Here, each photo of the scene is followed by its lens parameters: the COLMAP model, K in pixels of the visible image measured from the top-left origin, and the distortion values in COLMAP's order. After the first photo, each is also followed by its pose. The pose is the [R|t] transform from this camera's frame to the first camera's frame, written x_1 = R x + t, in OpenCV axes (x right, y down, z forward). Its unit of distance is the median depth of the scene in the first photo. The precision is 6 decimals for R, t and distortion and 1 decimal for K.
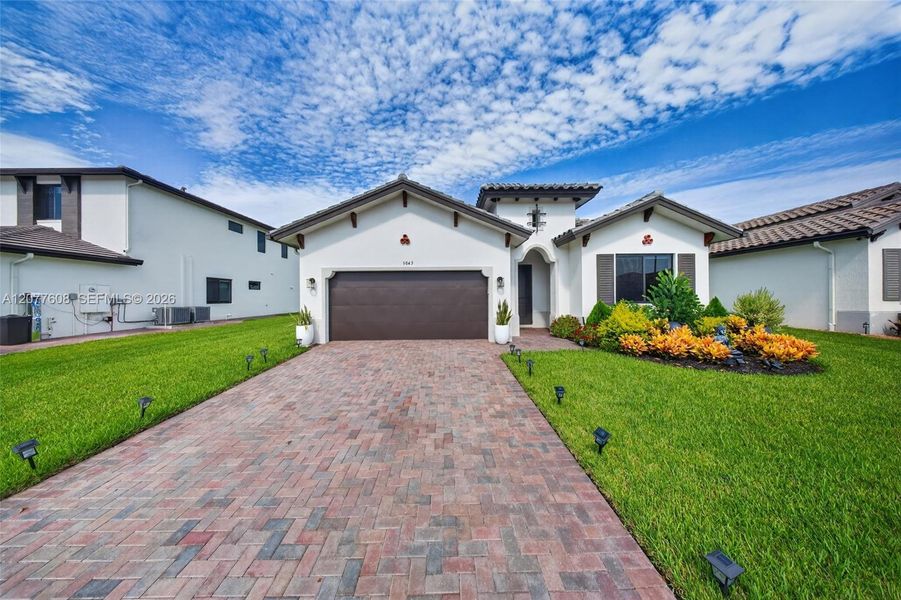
lens RADIAL K [[266.5, 0, 446.7], [0, 266.5, 294.9], [0, 0, 1]] dist [-0.000181, -0.000180]
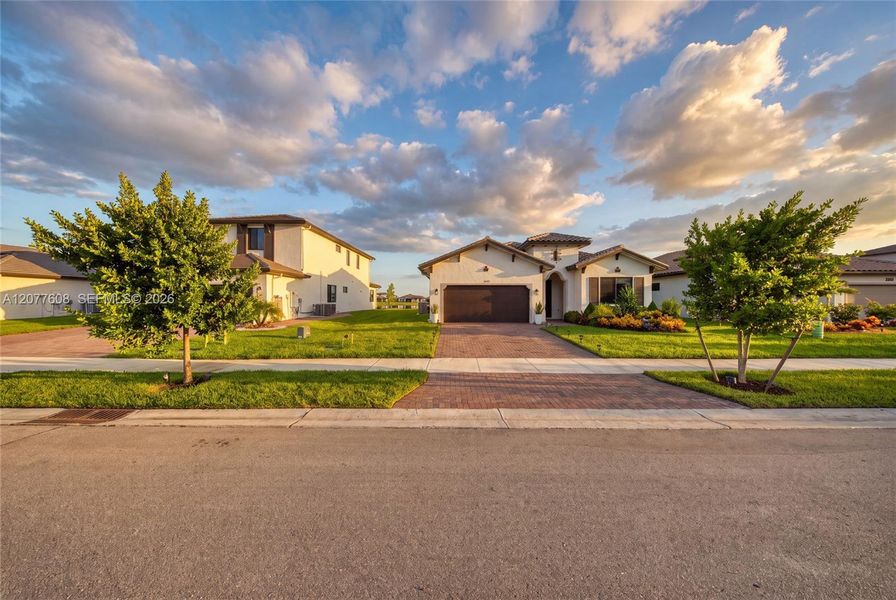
lens RADIAL K [[267.3, 0, 445.8], [0, 267.3, 298.9], [0, 0, 1]] dist [0.000456, -0.000158]
pose [[0.999613, 0.010610, -0.025721, -0.380169], [-0.010512, 0.999937, 0.003924, -0.000098], [0.025761, -0.003652, 0.999661, -0.870567]]
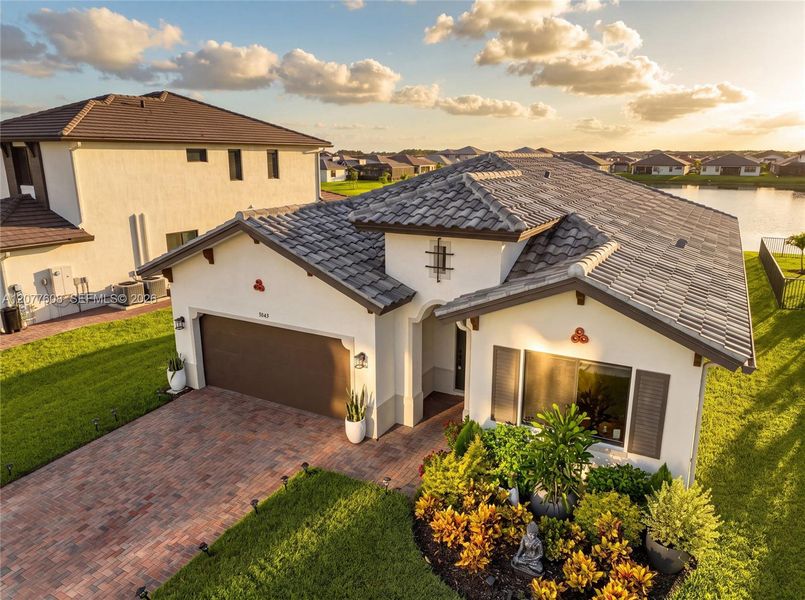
lens RADIAL K [[571.5, 0, 402.5], [0, 571.5, 300.0], [0, 0, 1]] dist [0.005019, 0.003711]
pose [[0.863458, 0.131555, -0.486963, 1.005232], [0.001961, 0.964509, 0.264043, -0.598338], [0.504416, -0.228945, 0.832556, -0.176753]]
